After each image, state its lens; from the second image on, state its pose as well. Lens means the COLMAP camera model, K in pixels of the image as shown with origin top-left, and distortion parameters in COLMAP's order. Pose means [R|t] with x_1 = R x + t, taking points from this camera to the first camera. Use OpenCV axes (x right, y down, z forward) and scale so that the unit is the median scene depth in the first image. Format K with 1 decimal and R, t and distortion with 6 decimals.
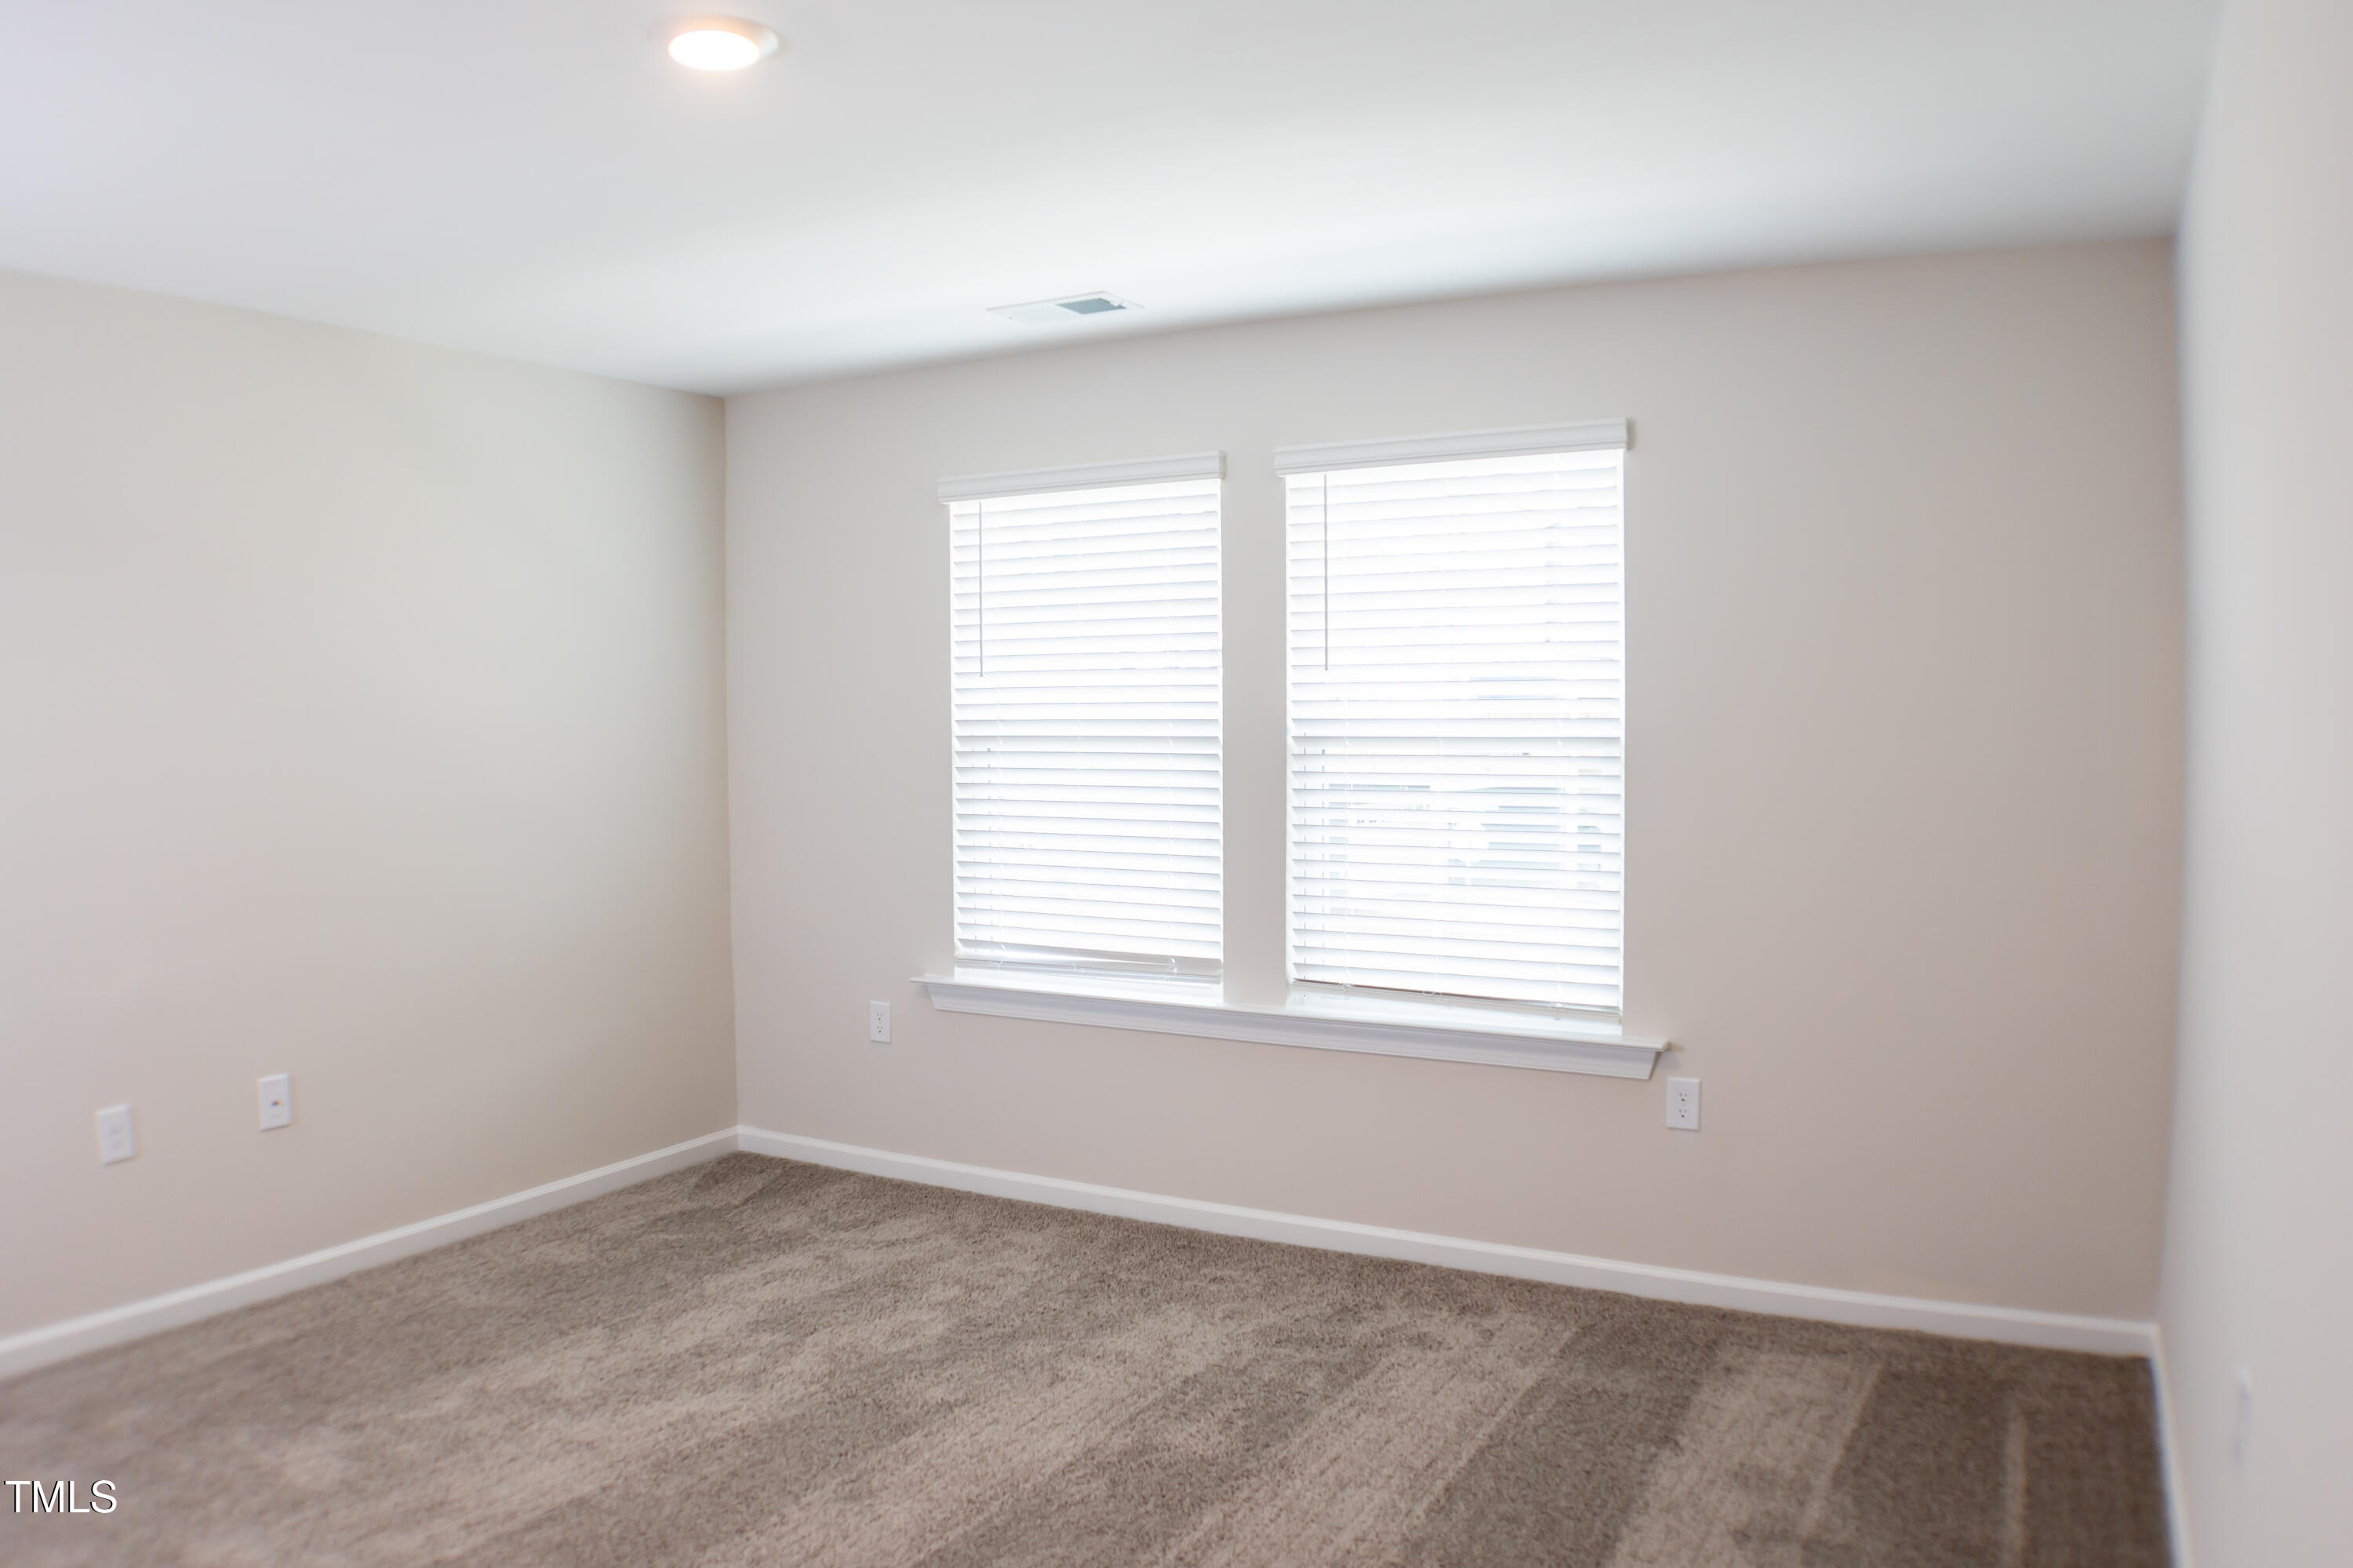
lens RADIAL K [[1681.6, 0, 1127.5], [0, 1681.6, 772.8], [0, 0, 1]] dist [-0.099332, -0.000388]
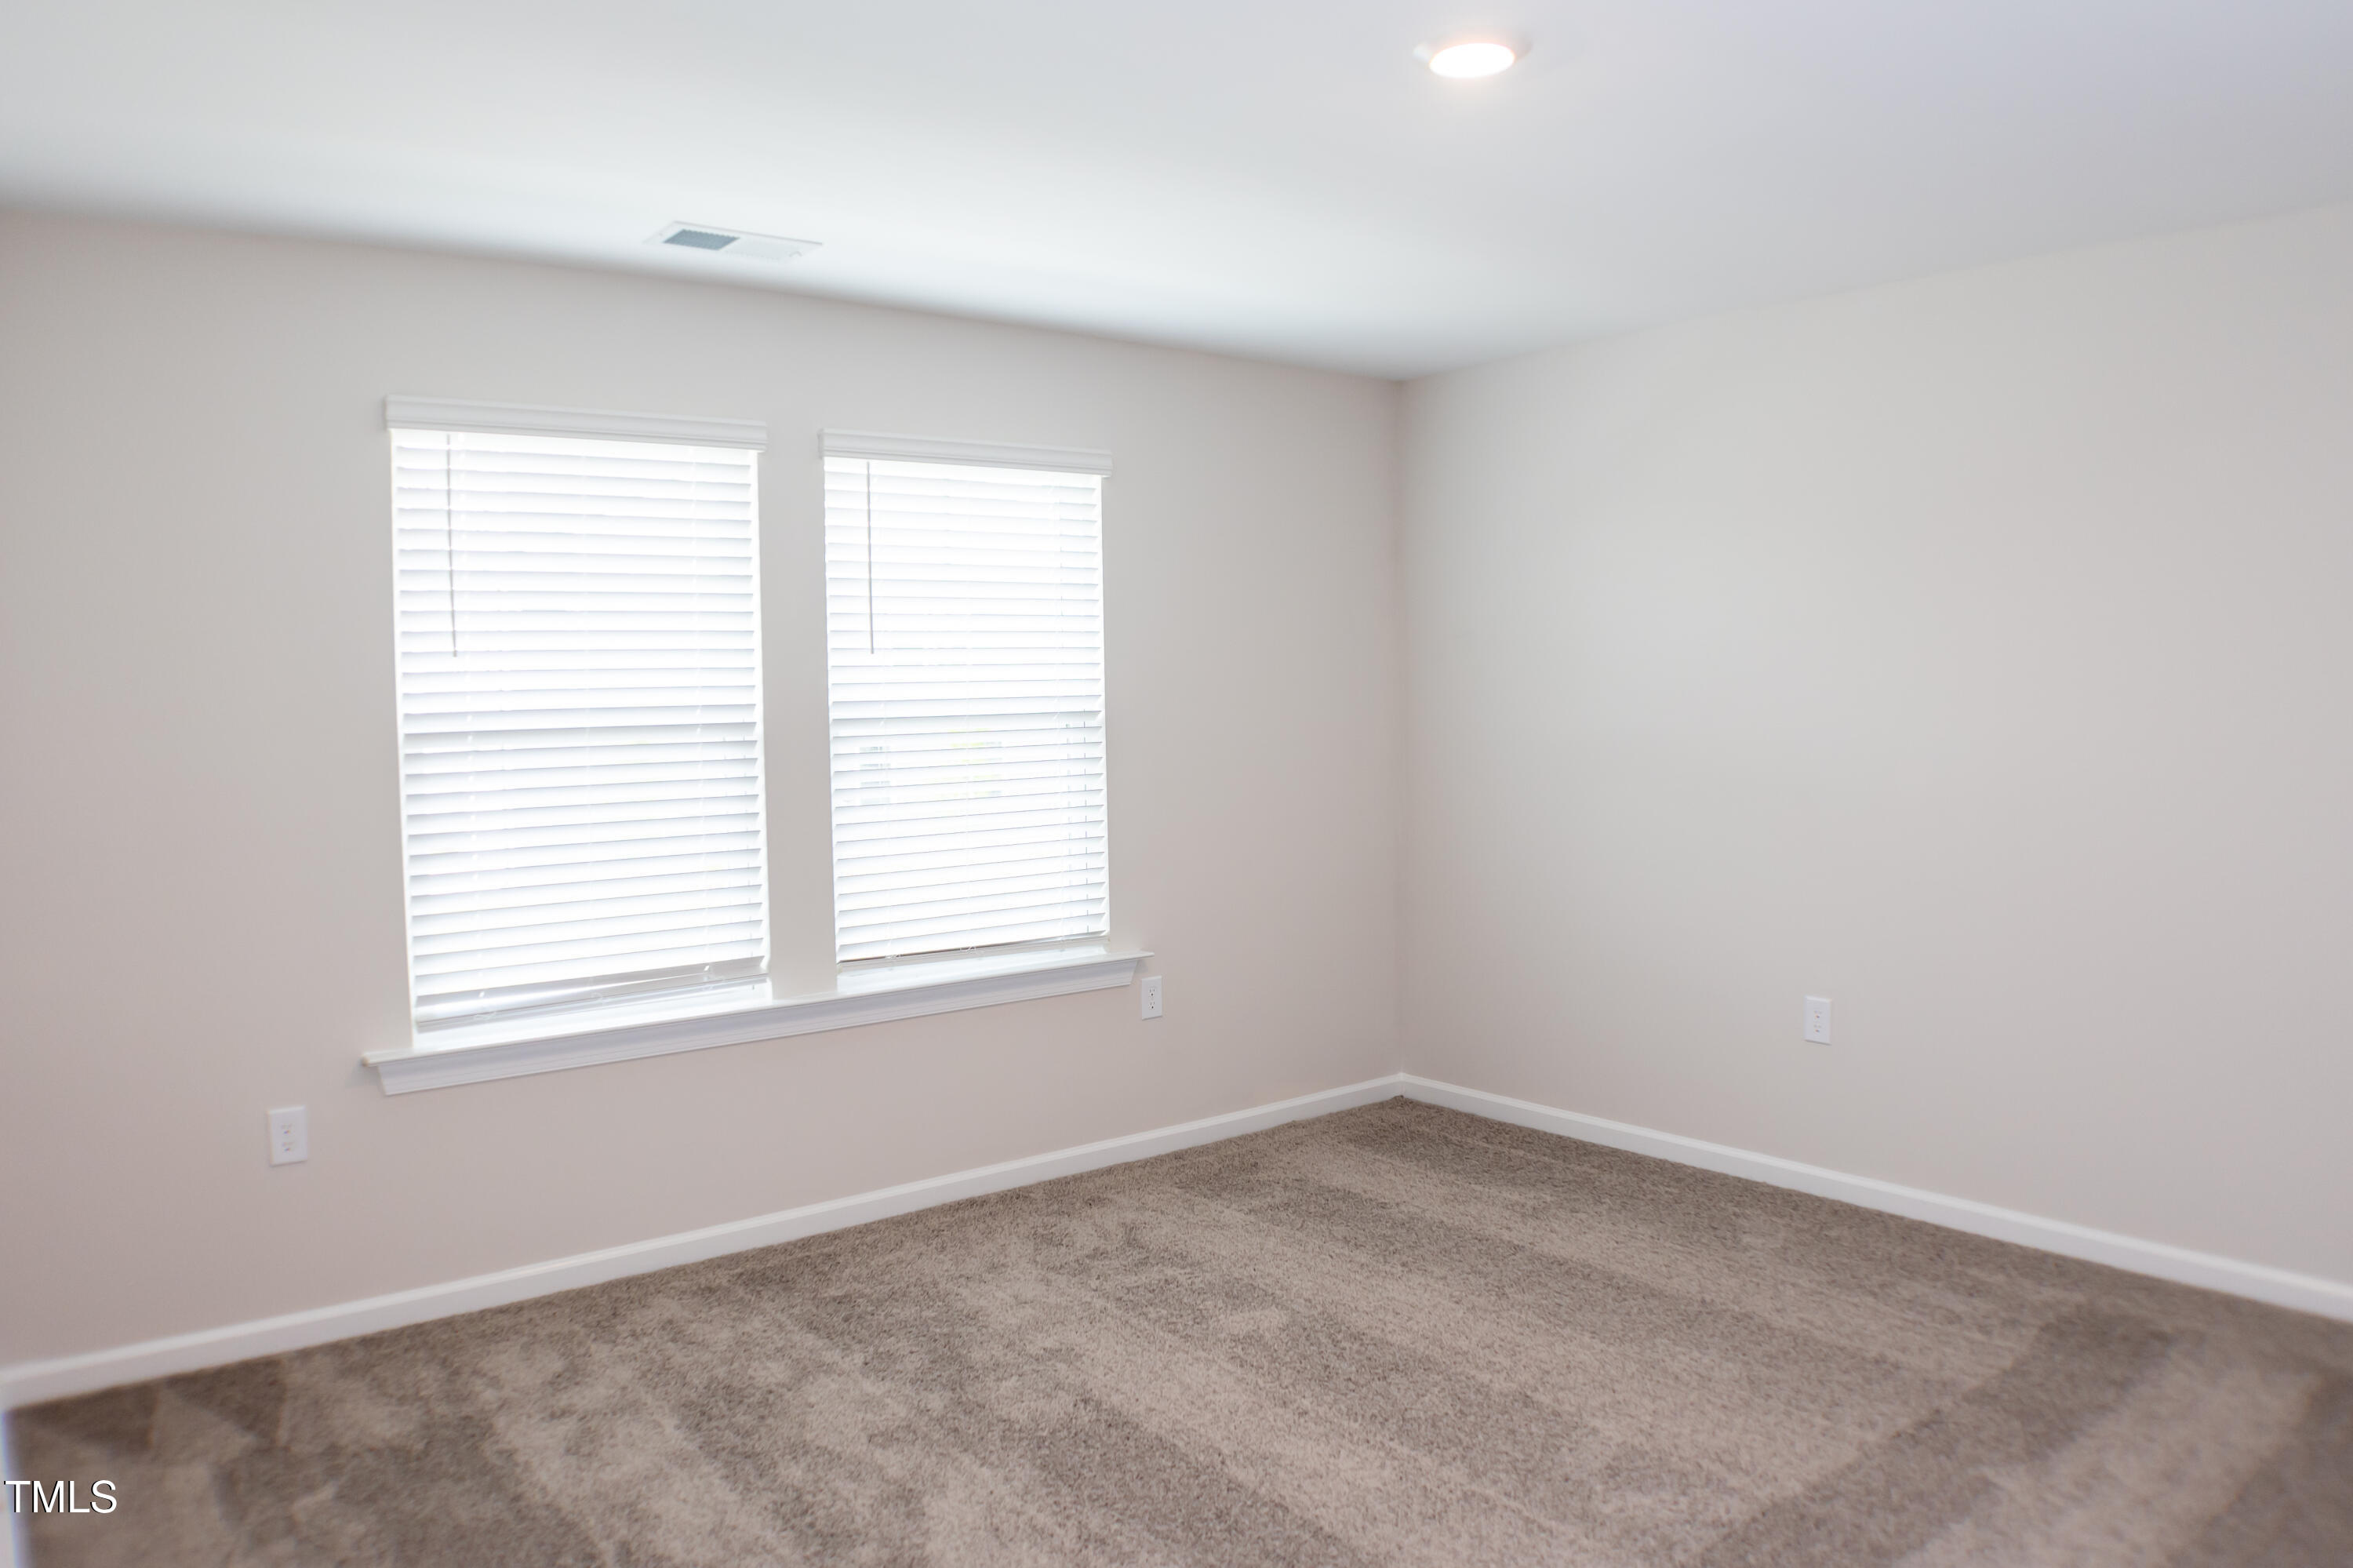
lens RADIAL K [[1663.5, 0, 1172.8], [0, 1663.5, 770.1], [0, 0, 1]] dist [-0.040910, 0.003401]
pose [[0.407368, -0.049992, 0.911895, -0.712695], [0.055721, 0.998001, 0.029821, -0.009579], [-0.911562, 0.038664, 0.409340, 0.404529]]
